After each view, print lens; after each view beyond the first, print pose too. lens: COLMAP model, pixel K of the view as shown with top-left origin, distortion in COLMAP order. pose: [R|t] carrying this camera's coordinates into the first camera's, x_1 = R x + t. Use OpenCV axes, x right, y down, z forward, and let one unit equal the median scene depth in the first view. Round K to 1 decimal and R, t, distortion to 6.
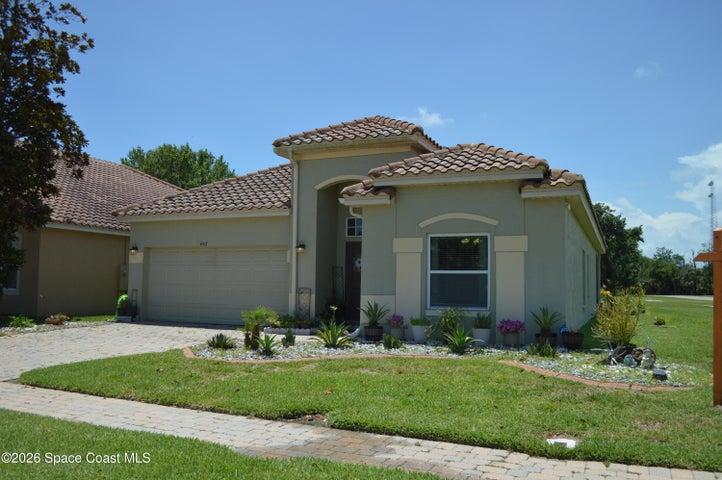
lens RADIAL K [[632.2, 0, 361.0], [0, 632.2, 240.0], [0, 0, 1]] dist [-0.007805, -0.000680]
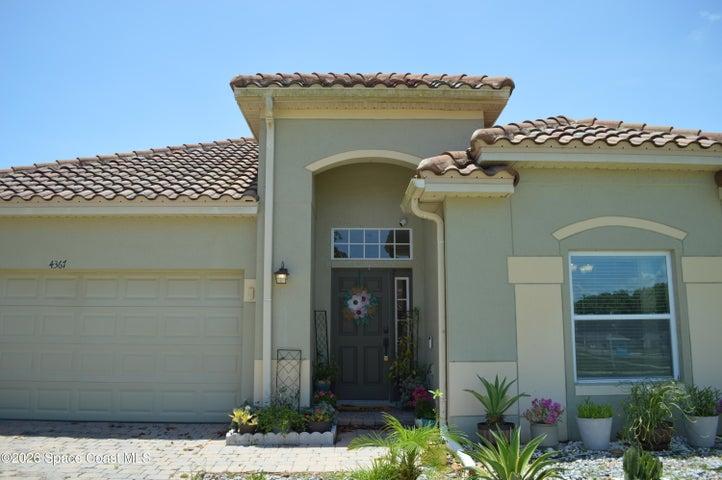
lens RADIAL K [[579.5, 0, 356.0], [0, 579.5, 240.6], [0, 0, 1]] dist [-0.078951, 0.006629]
pose [[0.906964, 0.052261, 0.417954, -0.247519], [-0.017797, 0.996142, -0.085937, 0.025183], [-0.420832, 0.070504, 0.904395, 0.526970]]
